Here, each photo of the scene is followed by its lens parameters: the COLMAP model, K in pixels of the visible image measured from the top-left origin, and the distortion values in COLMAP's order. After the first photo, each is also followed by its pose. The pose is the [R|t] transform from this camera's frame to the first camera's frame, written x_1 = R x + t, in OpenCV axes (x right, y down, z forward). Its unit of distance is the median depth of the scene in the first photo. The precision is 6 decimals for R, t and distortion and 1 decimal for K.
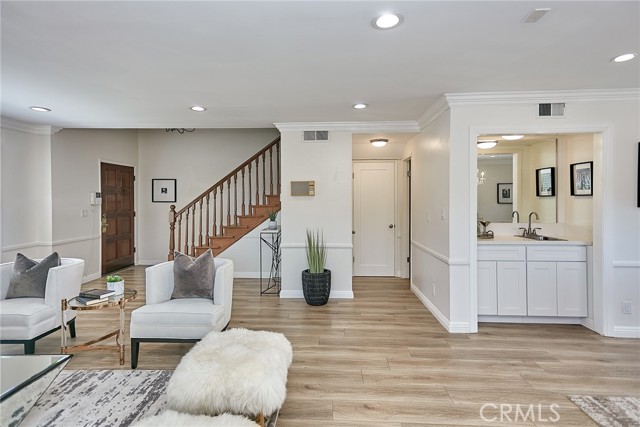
lens RADIAL K [[315.5, 0, 319.5], [0, 315.5, 202.2], [0, 0, 1]] dist [0.027615, 0.000758]
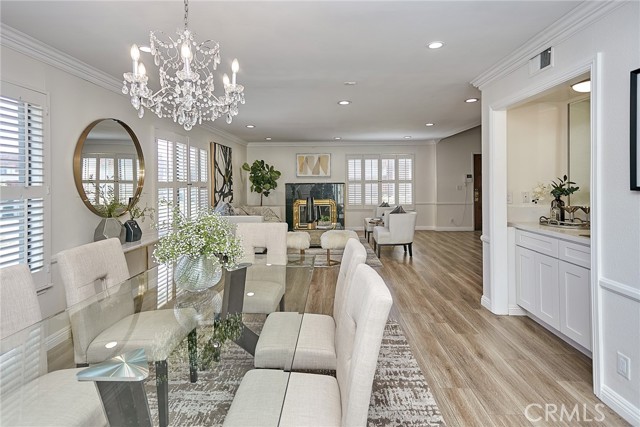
lens RADIAL K [[325.6, 0, 320.2], [0, 325.6, 194.1], [0, 0, 1]] dist [0.026714, -0.000601]
pose [[0.015850, 0.042144, -0.998986, 1.303796], [-0.004842, 0.999103, 0.042072, 0.000521], [0.999863, 0.004170, 0.016040, 0.394073]]
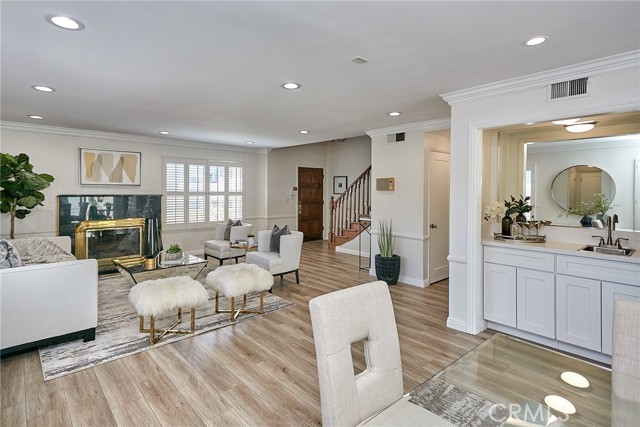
lens RADIAL K [[333.2, 0, 317.1], [0, 333.2, 193.3], [0, 0, 1]] dist [0.025486, -0.000195]
pose [[0.697422, 0.015453, -0.716494, 0.777818], [-0.019521, 0.999806, 0.002563, -0.010553], [0.716395, 0.012199, 0.697589, -0.048077]]
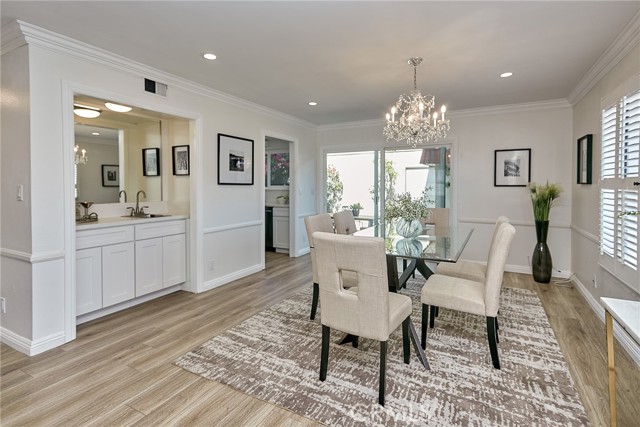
lens RADIAL K [[314.8, 0, 321.5], [0, 314.8, 190.9], [0, 0, 1]] dist [0.022481, -0.000719]
pose [[0.442108, -0.012079, 0.896880, 0.042938], [0.005293, 0.999927, 0.010858, 0.025741], [-0.896946, -0.000054, 0.442140, 0.075253]]
